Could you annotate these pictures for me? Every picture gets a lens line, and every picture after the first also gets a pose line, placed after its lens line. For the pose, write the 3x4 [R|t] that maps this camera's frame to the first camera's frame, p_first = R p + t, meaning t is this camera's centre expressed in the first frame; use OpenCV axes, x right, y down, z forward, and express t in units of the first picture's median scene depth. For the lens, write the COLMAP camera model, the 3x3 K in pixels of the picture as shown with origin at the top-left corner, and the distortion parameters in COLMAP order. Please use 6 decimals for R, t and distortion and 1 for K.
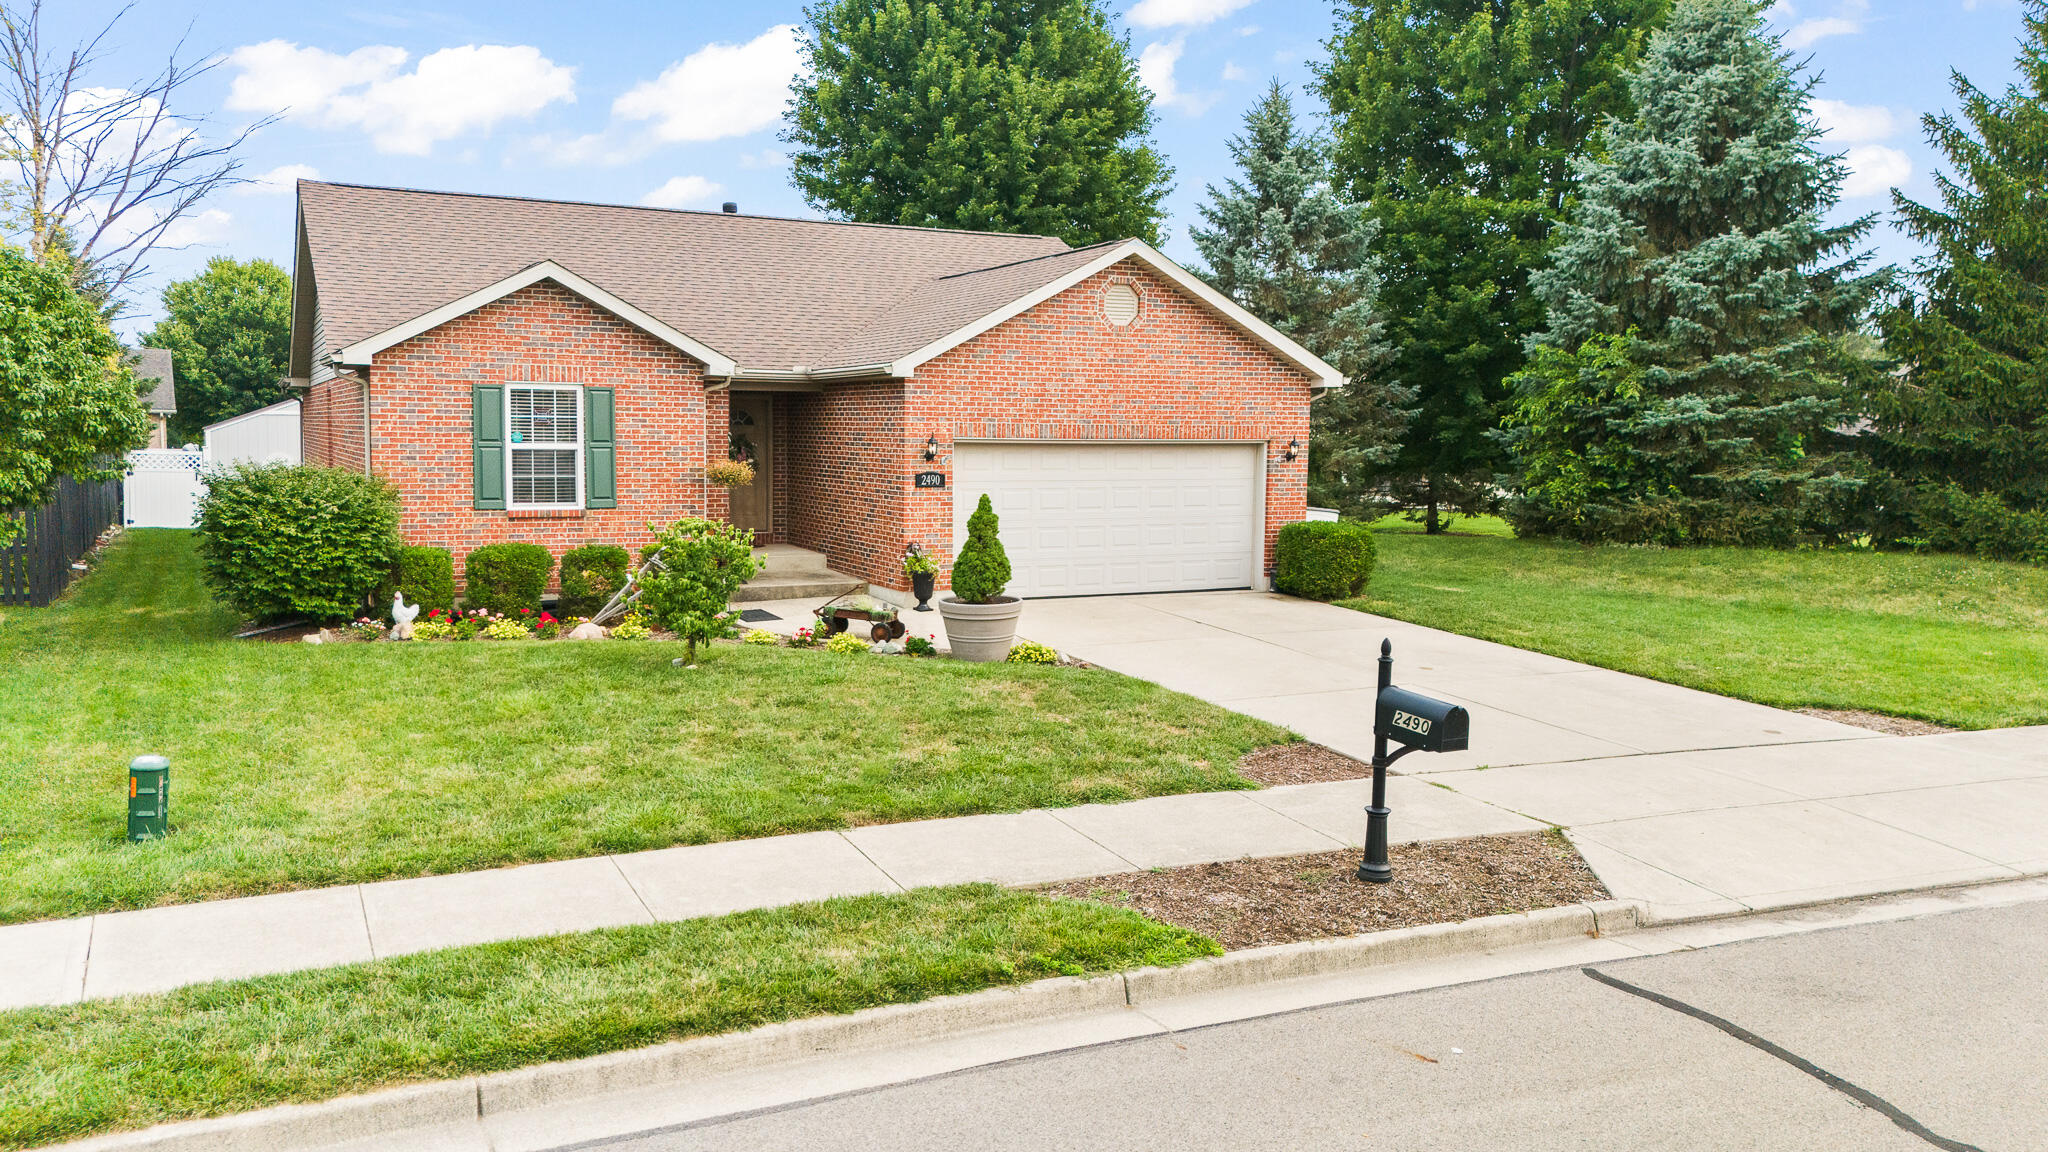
lens RADIAL K [[1555.5, 0, 988.5], [0, 1555.5, 538.4], [0, 0, 1]] dist [0.046315, -0.036032]
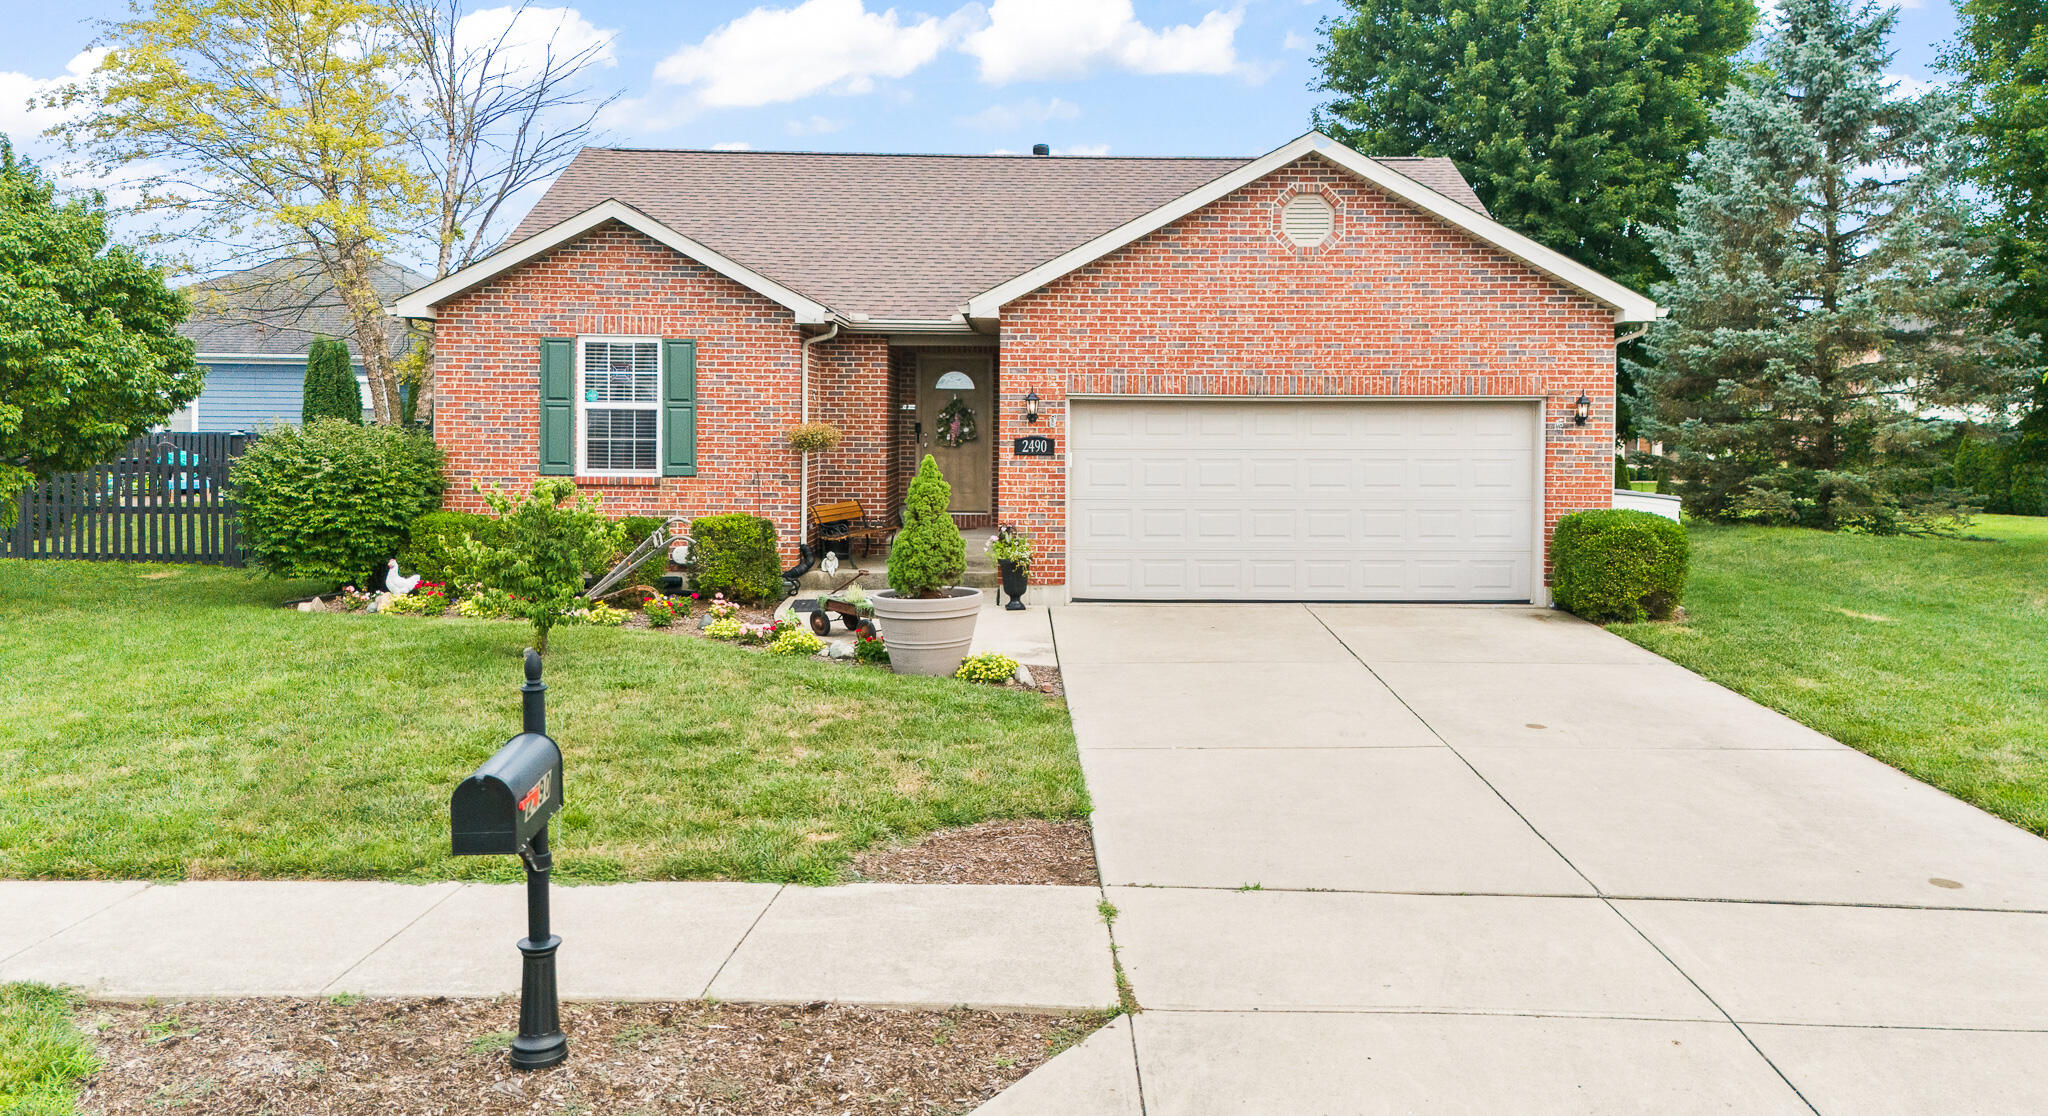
lens RADIAL K [[1623.8, 0, 1092.6], [0, 1623.8, 462.5], [0, 0, 1]] dist [0.016309, 0.017974]
pose [[0.910911, 0.006365, -0.412554, 0.349756], [-0.025560, 0.998831, -0.041027, 0.005138], [0.411810, 0.047916, 0.910009, 0.257791]]
